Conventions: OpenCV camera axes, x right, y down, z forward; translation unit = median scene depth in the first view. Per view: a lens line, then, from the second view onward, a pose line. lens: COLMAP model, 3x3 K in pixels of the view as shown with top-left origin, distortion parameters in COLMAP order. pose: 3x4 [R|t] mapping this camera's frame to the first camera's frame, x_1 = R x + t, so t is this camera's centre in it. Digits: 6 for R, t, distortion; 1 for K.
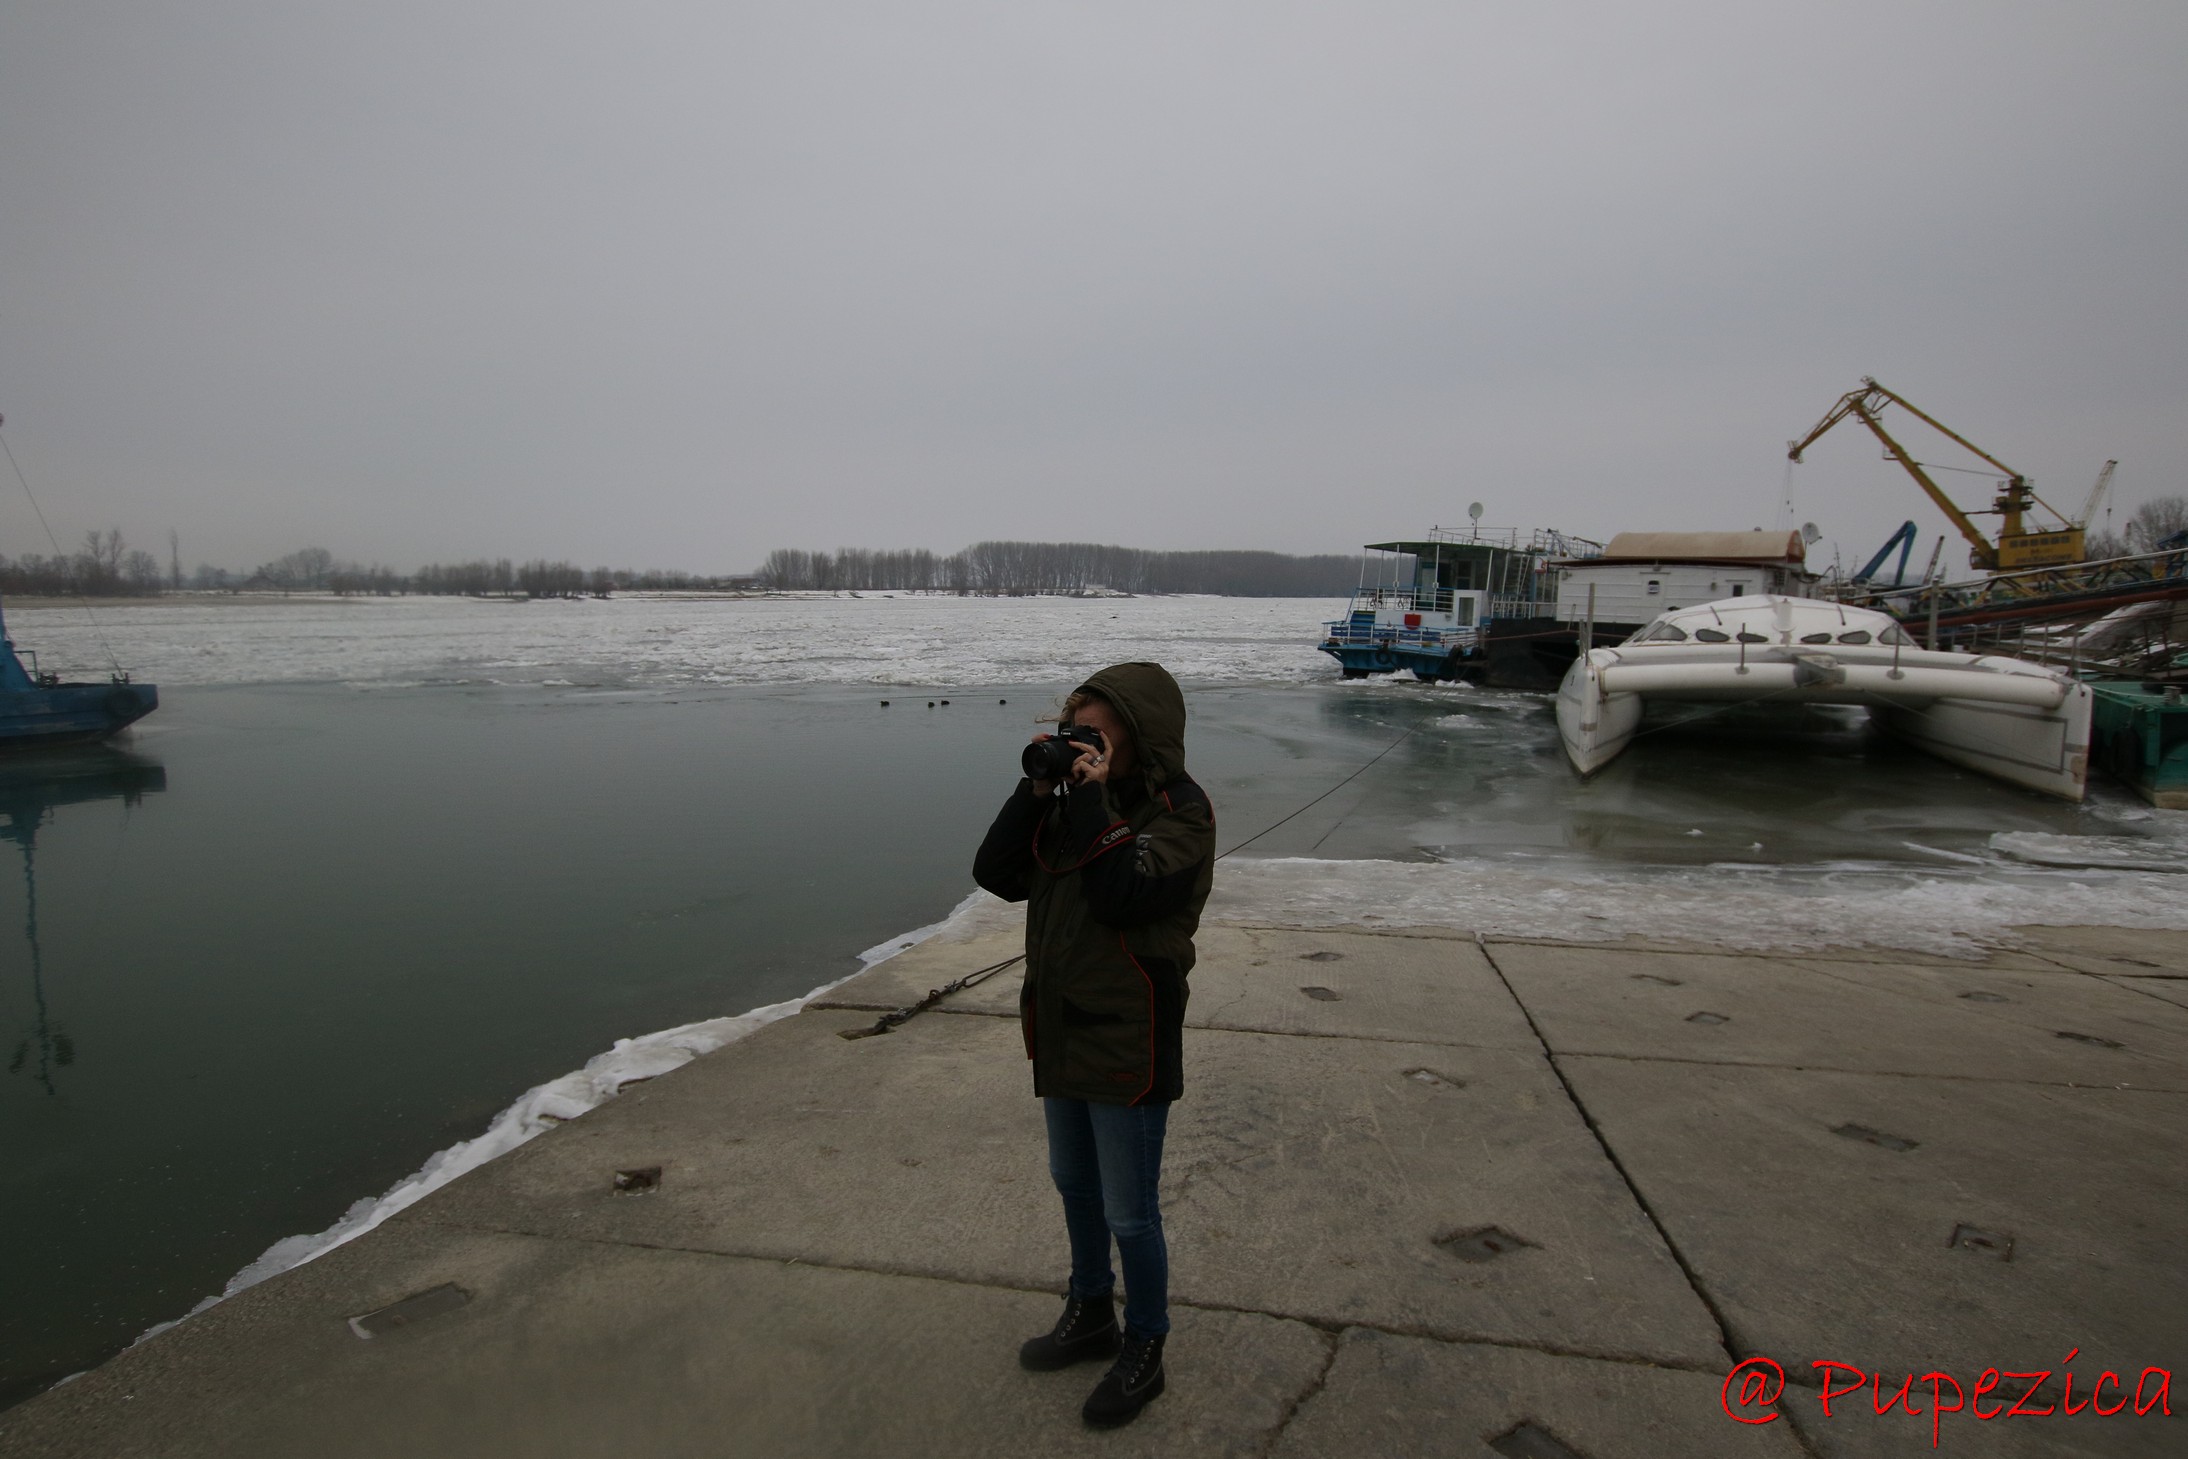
lens RADIAL K [[1219.2, 0, 1114.7], [0, 1219.2, 743.7], [0, 0, 1]] dist [-0.021237, 0.006177]
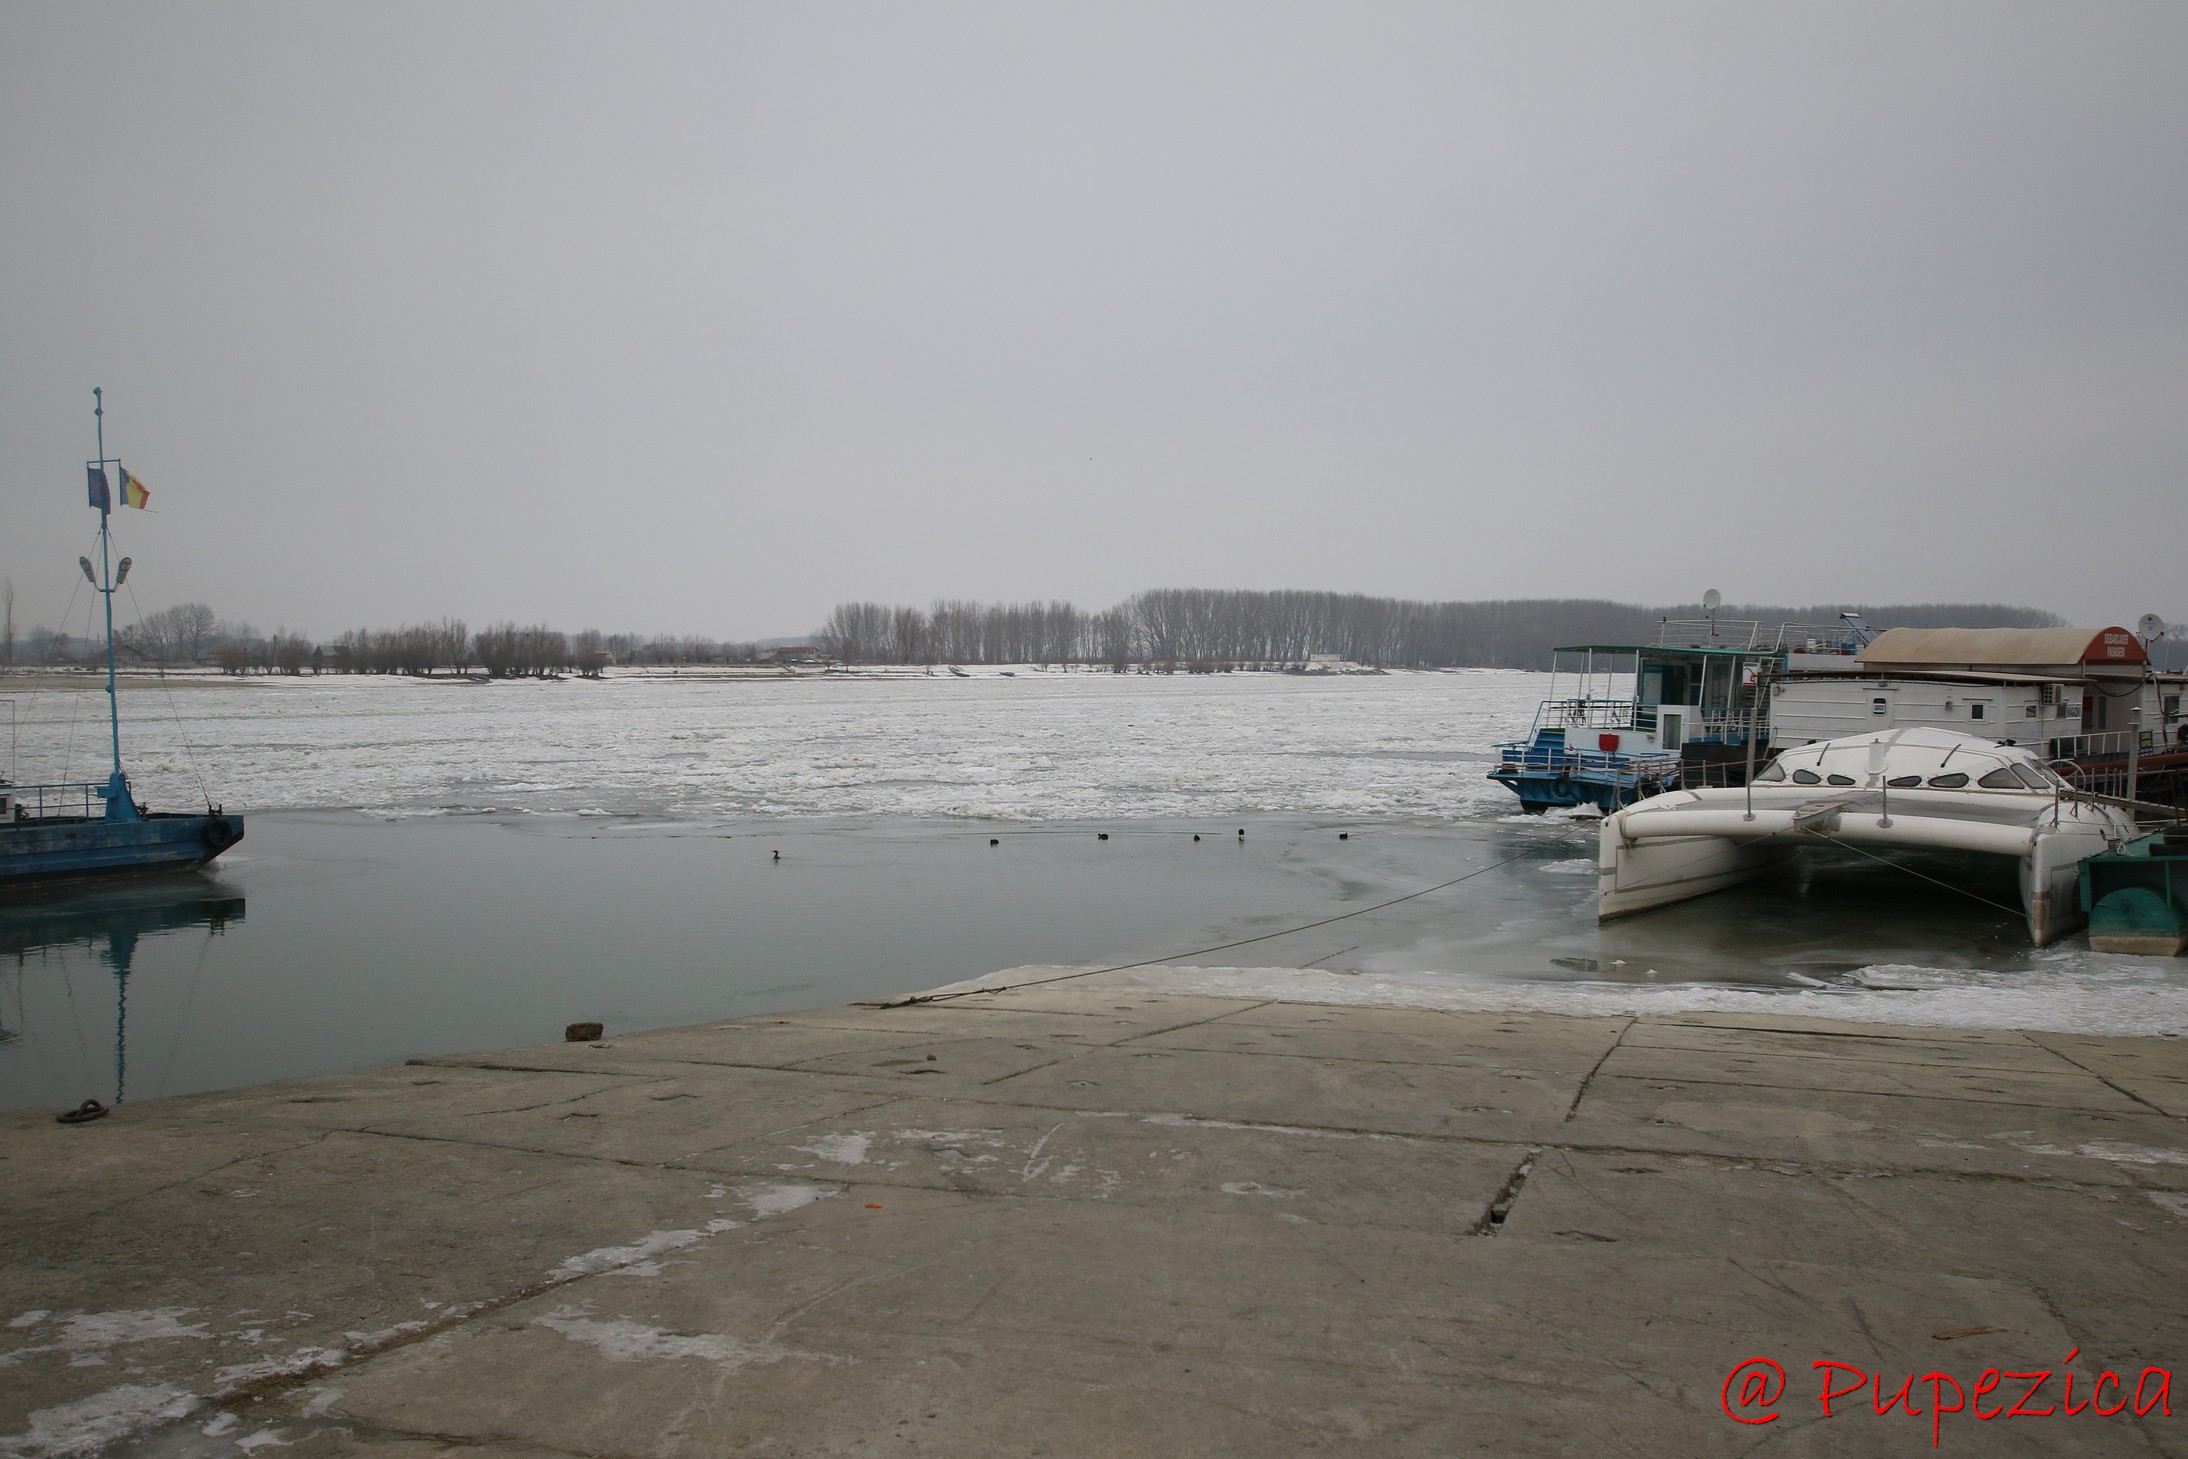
lens RADIAL K [[1935.9, 0, 1127.9], [0, 1935.9, 749.9], [0, 0, 1]] dist [-0.009792, 0.059034]
pose [[0.992479, 0.003532, -0.122367, 0.069137], [-0.013100, 0.996908, -0.077478, 0.005930], [0.121715, 0.078499, 0.989456, -0.247643]]
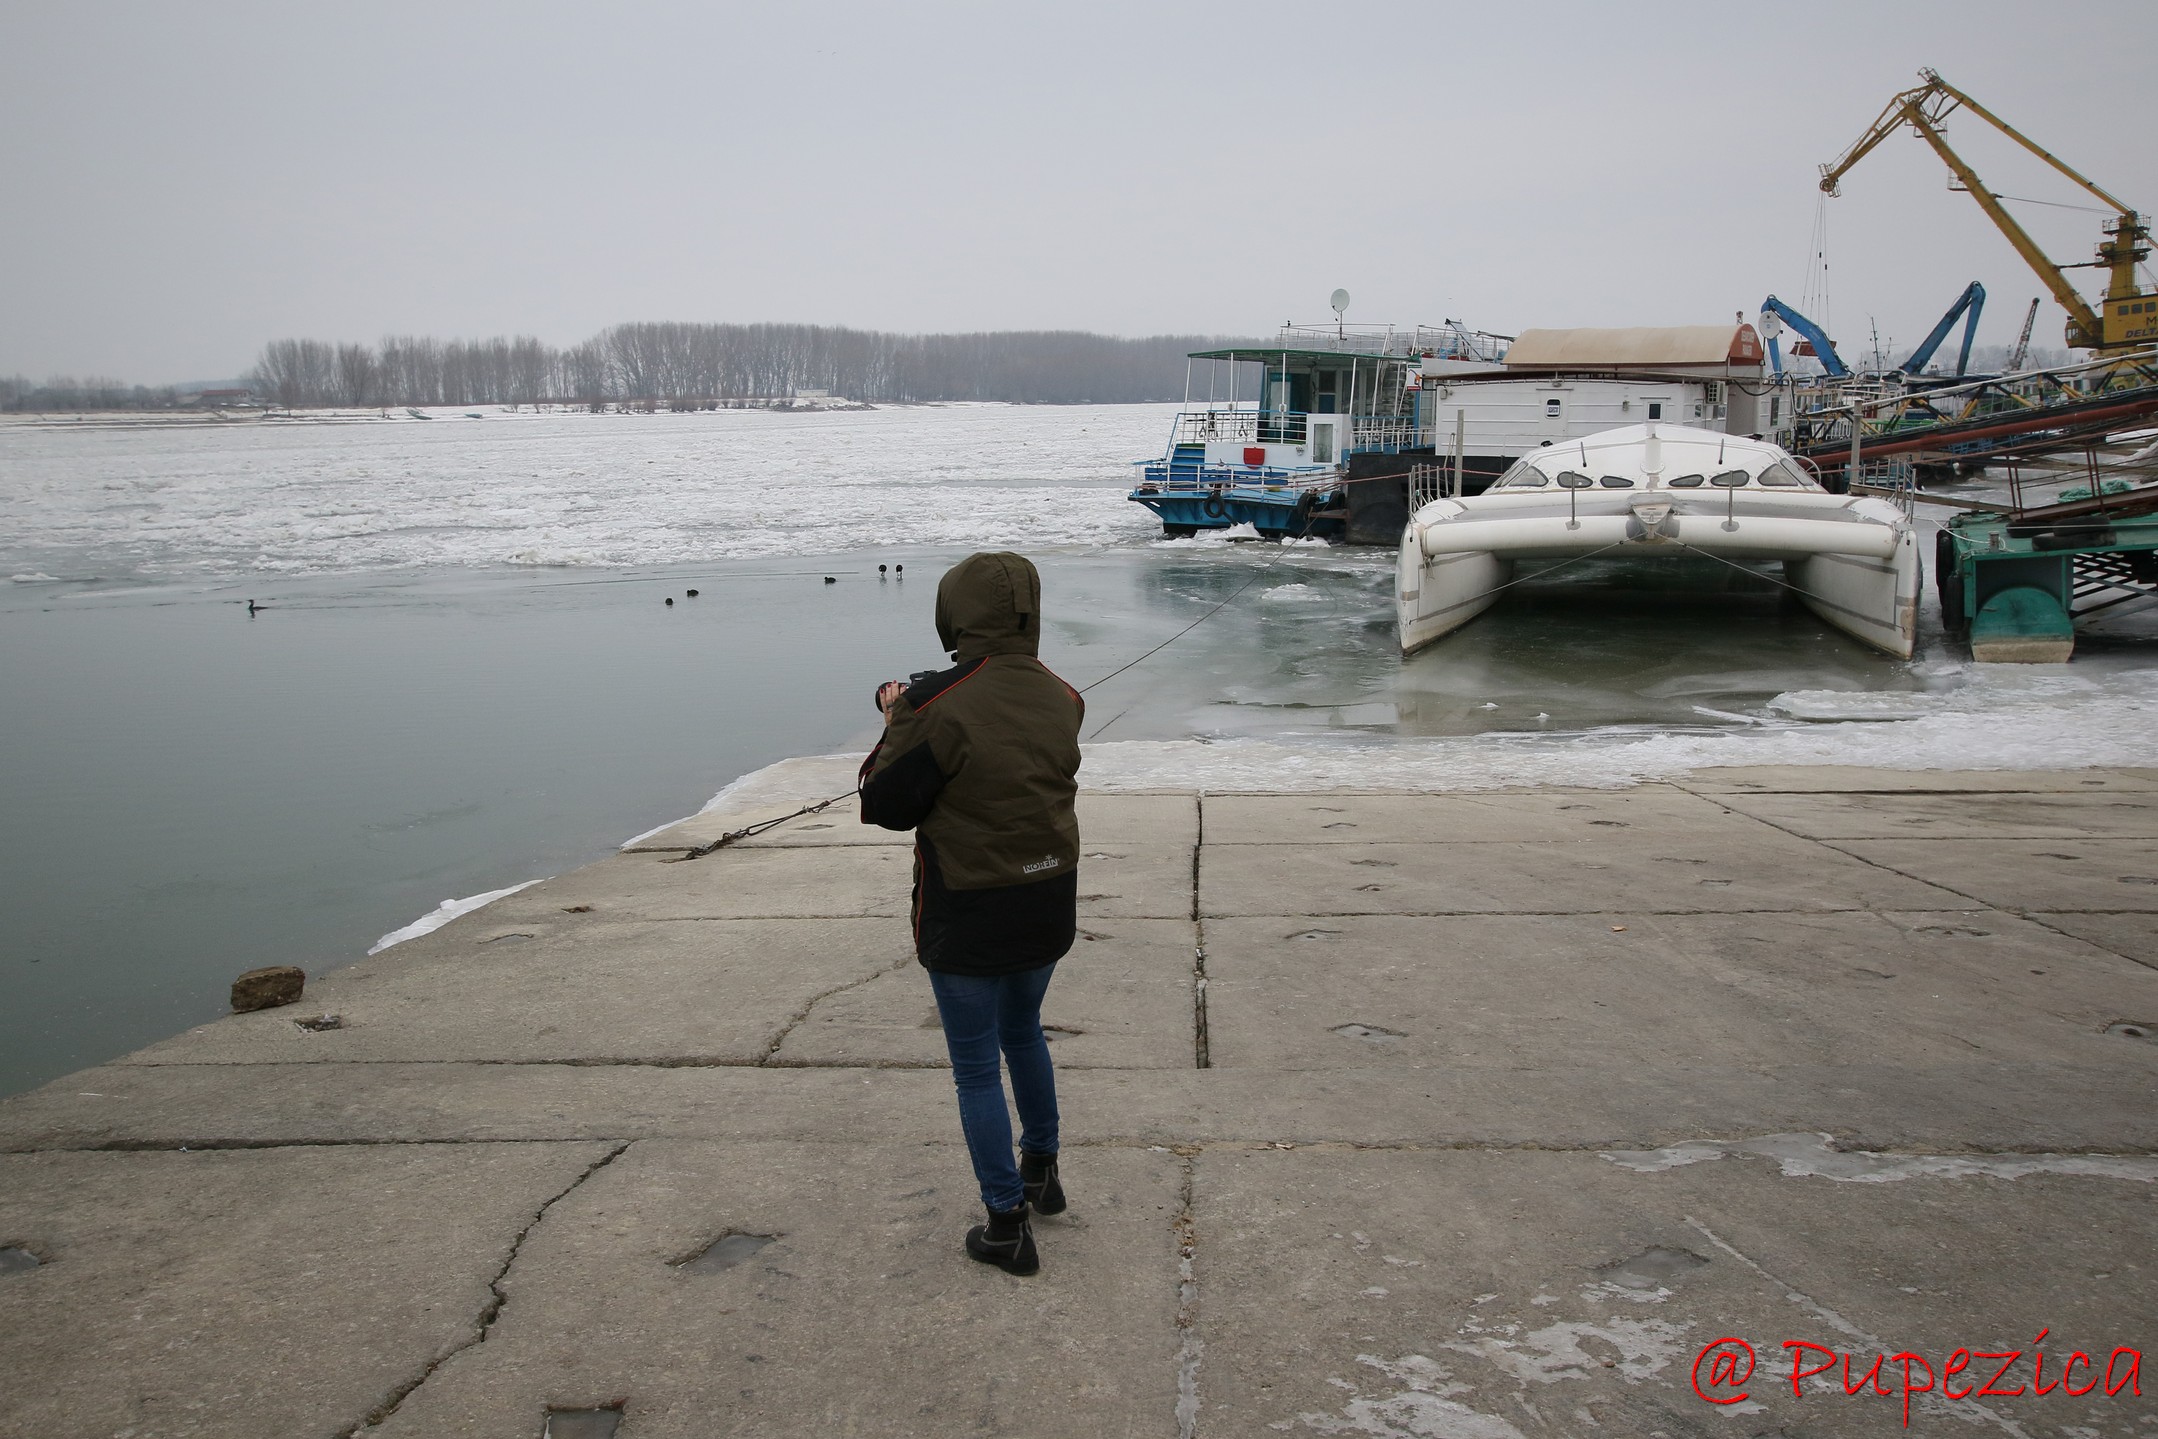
lens RADIAL K [[1909.3, 0, 1118.9], [0, 1909.3, 750.9], [0, 0, 1]] dist [-0.009792, 0.059034]
pose [[0.989800, -0.044511, 0.135334, -0.001508], [0.036314, 0.997388, 0.062444, 0.001547], [-0.137760, -0.056892, 0.988830, -0.119129]]
